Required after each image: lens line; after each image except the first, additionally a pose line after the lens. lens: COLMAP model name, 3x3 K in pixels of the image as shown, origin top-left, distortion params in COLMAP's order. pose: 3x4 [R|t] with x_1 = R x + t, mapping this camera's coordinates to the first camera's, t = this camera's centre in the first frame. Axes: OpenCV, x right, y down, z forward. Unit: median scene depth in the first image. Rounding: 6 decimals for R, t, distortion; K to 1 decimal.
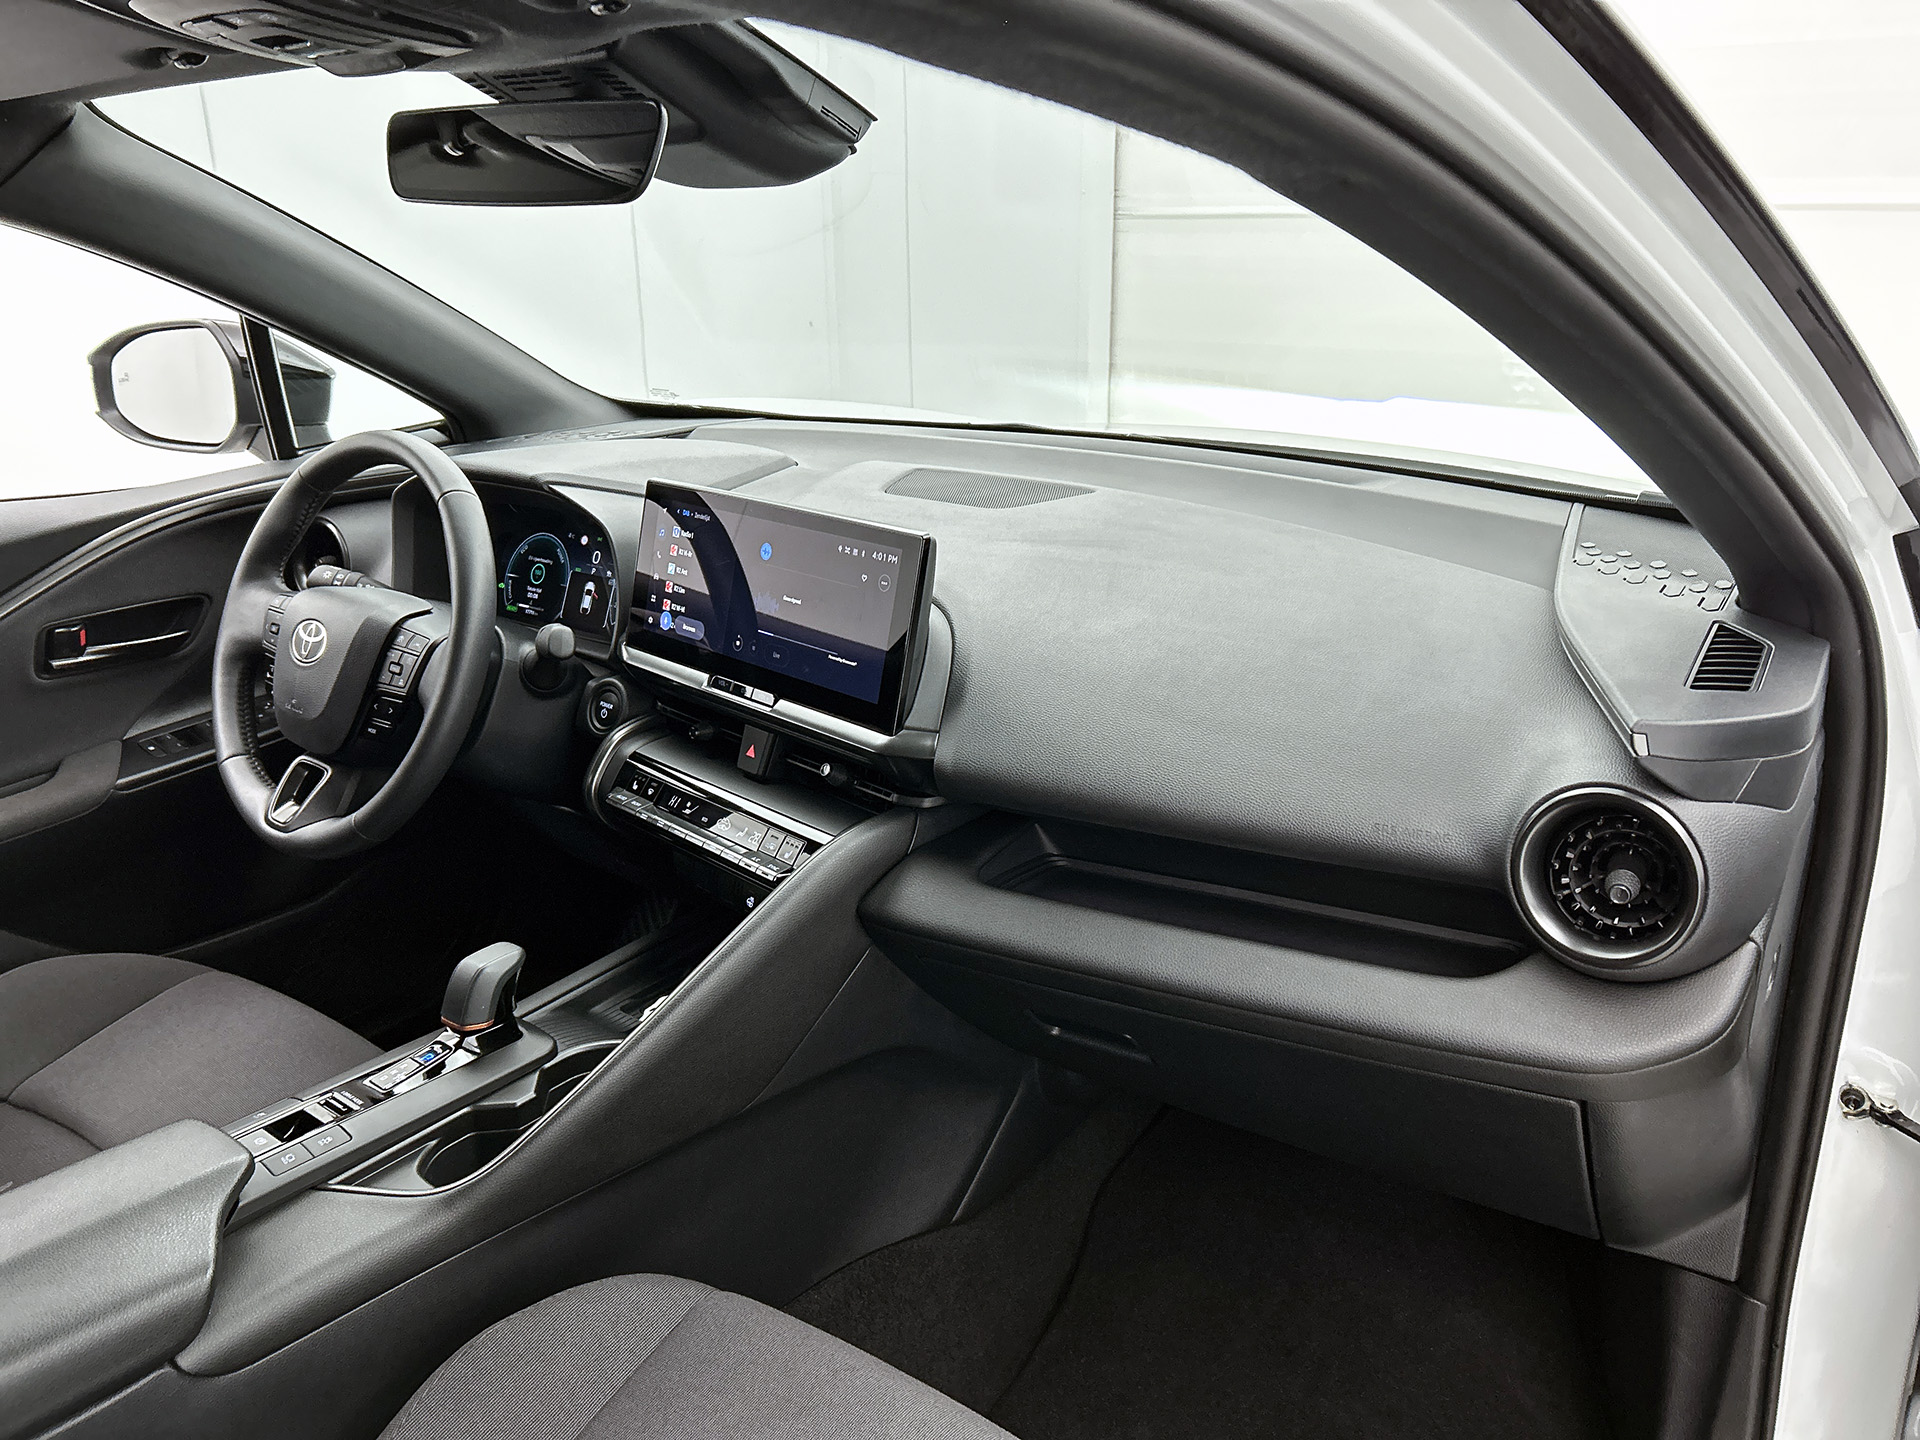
lens RADIAL K [[1481.0, 0, 940.1], [0, 1481.0, 733.3], [0, 0, 1]] dist [0.053270, -0.067013]
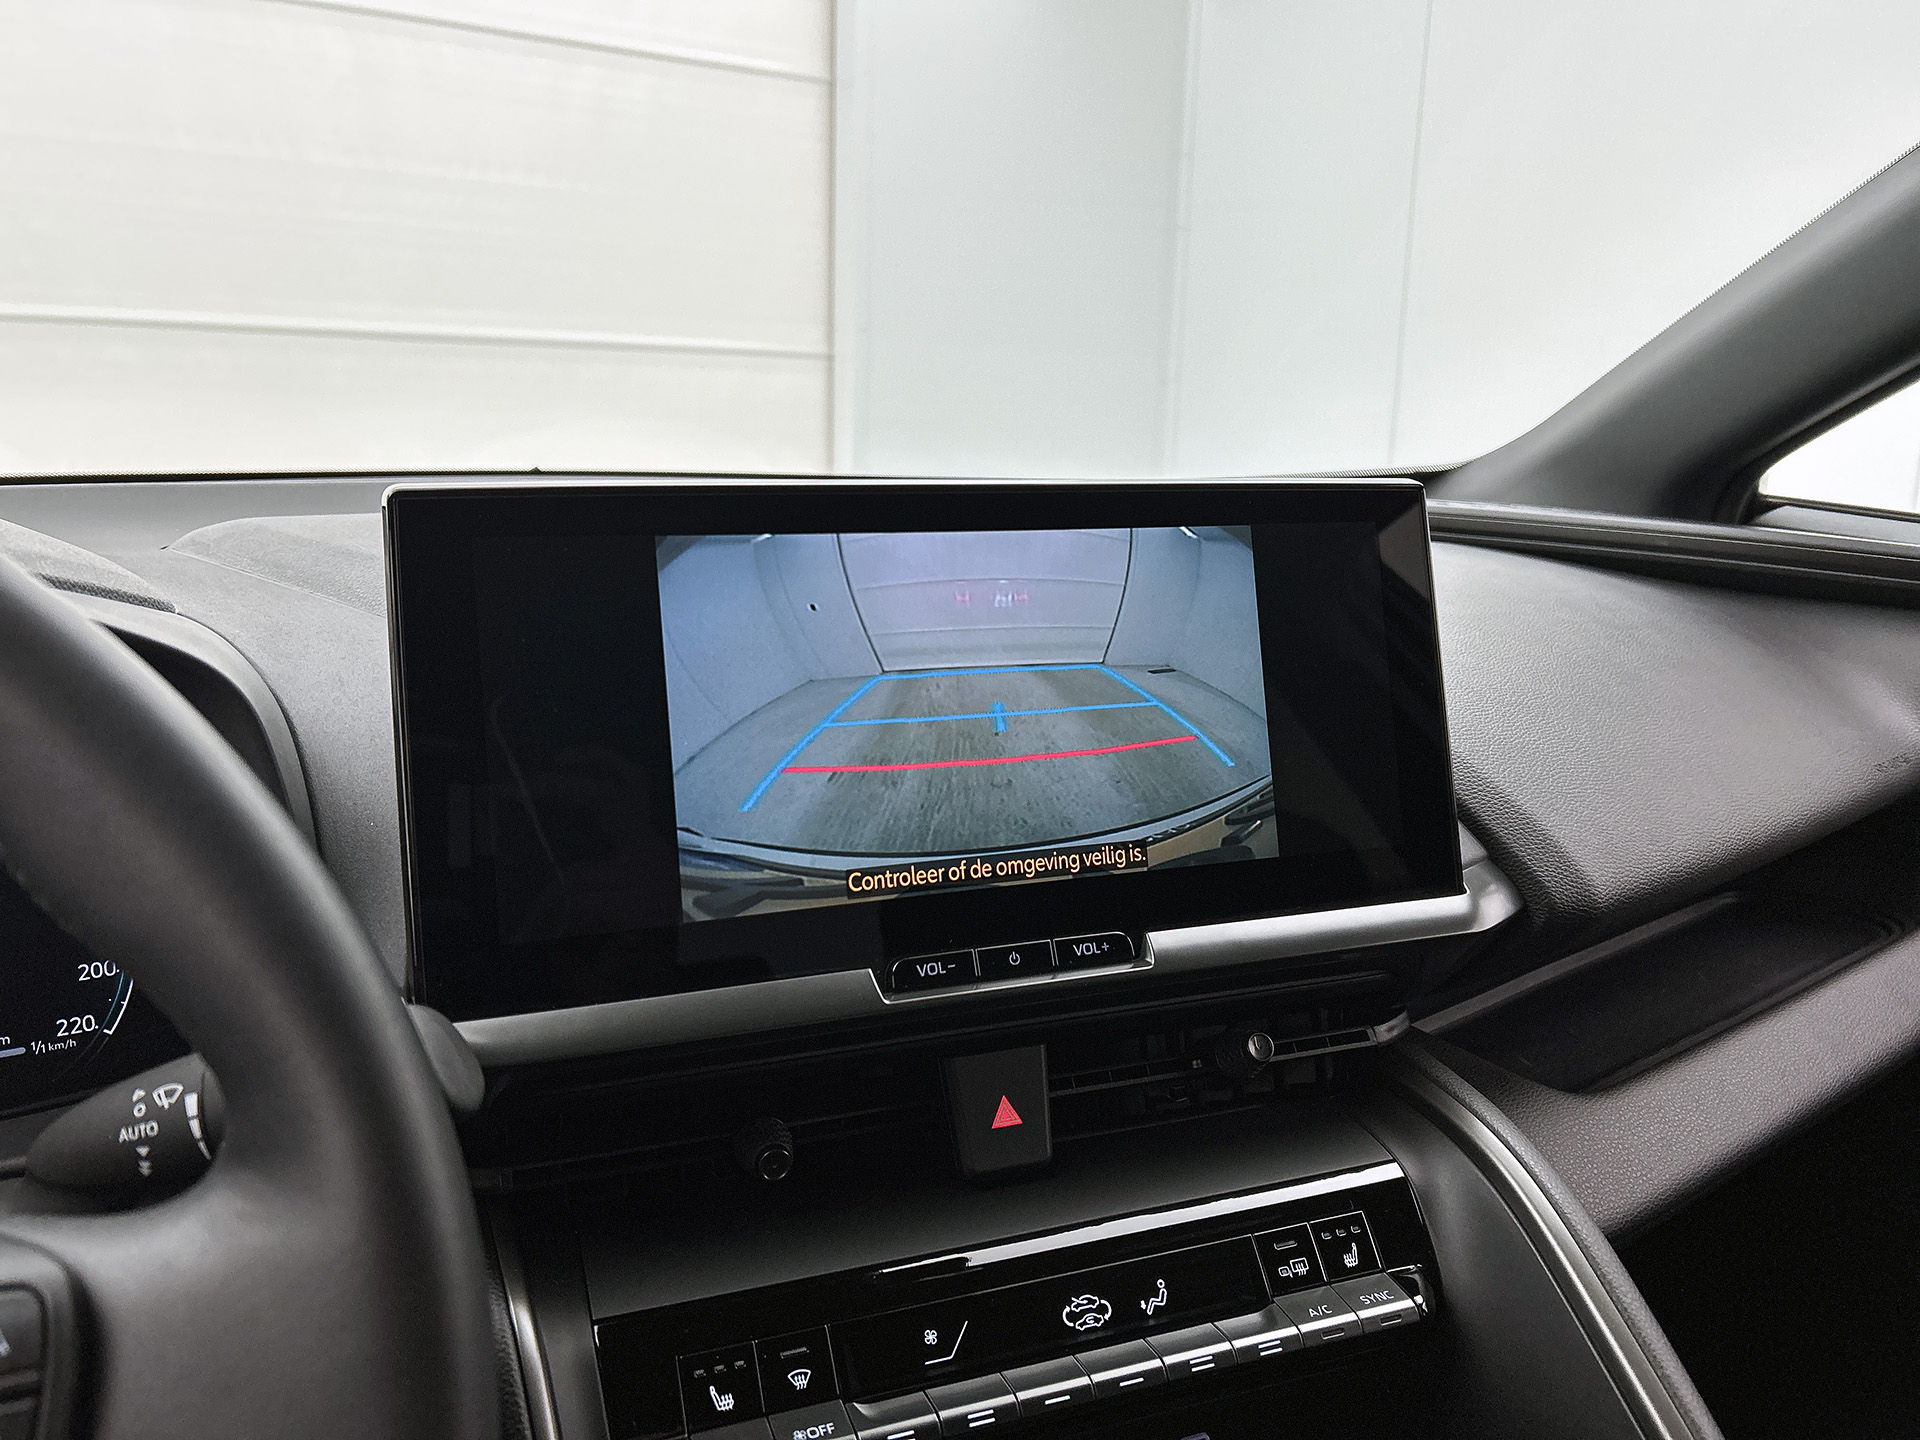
lens RADIAL K [[1481.0, 0, 966.7], [0, 1481.0, 712.8], [0, 0, 1]] dist [0.053270, -0.067013]
pose [[0.396244, -0.163570, 0.903458, -0.446679], [0.292759, 0.955149, 0.044529, -0.104348], [-0.870220, 0.246851, 0.426359, 0.774068]]
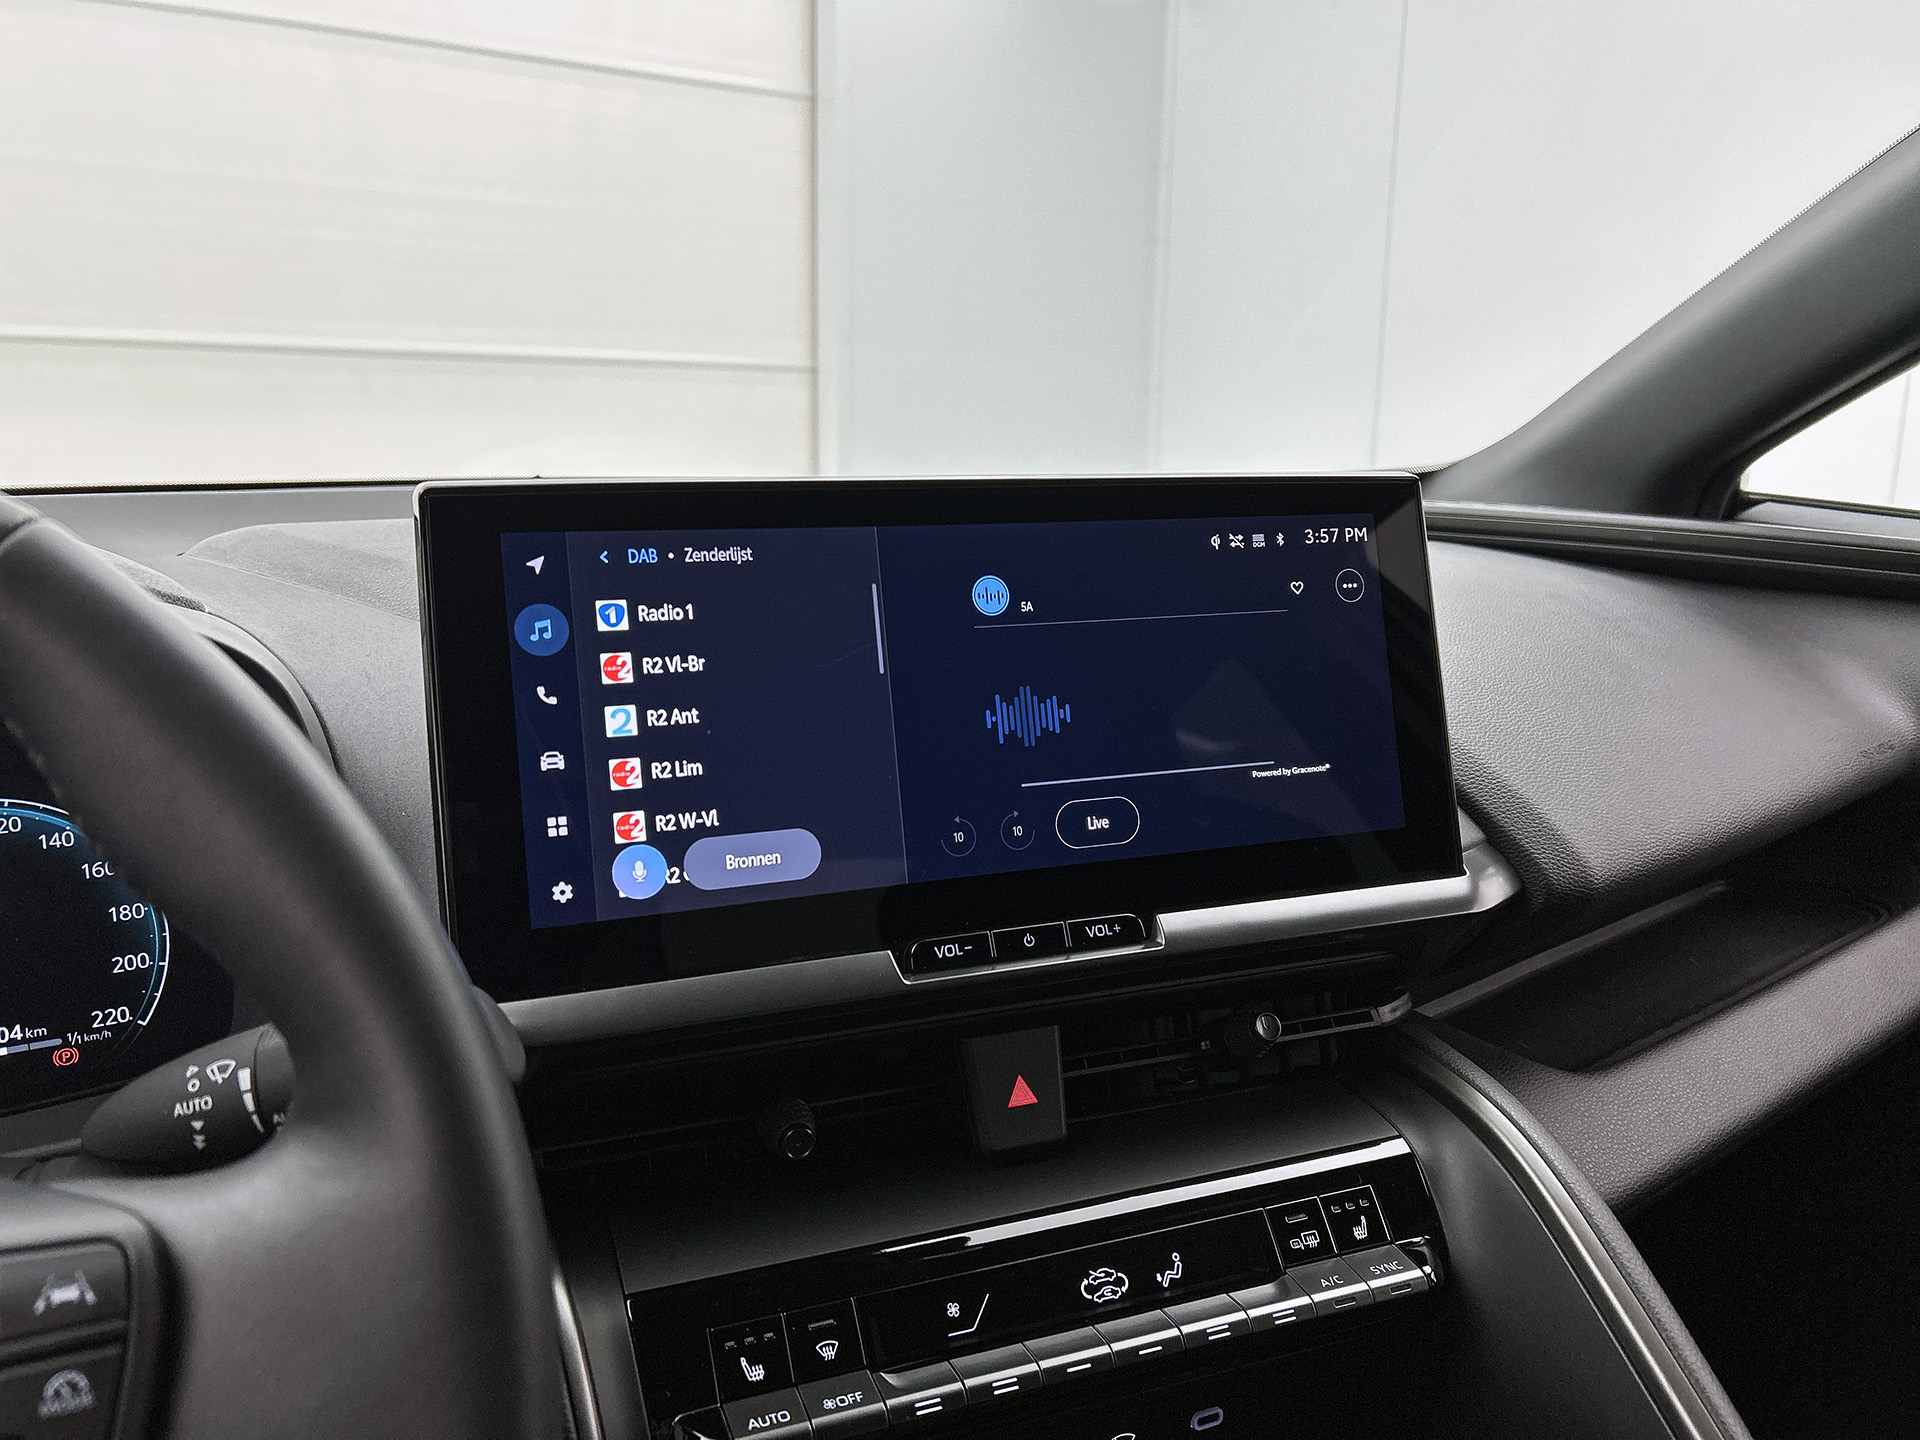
lens RADIAL K [[1481.0, 0, 957.2], [0, 1481.0, 710.5], [0, 0, 1]] dist [0.053270, -0.067013]
pose [[0.390036, -0.158579, 0.907042, -0.459234], [0.302973, 0.952311, 0.036212, -0.101107], [-0.869528, 0.260685, 0.419480, 0.778110]]
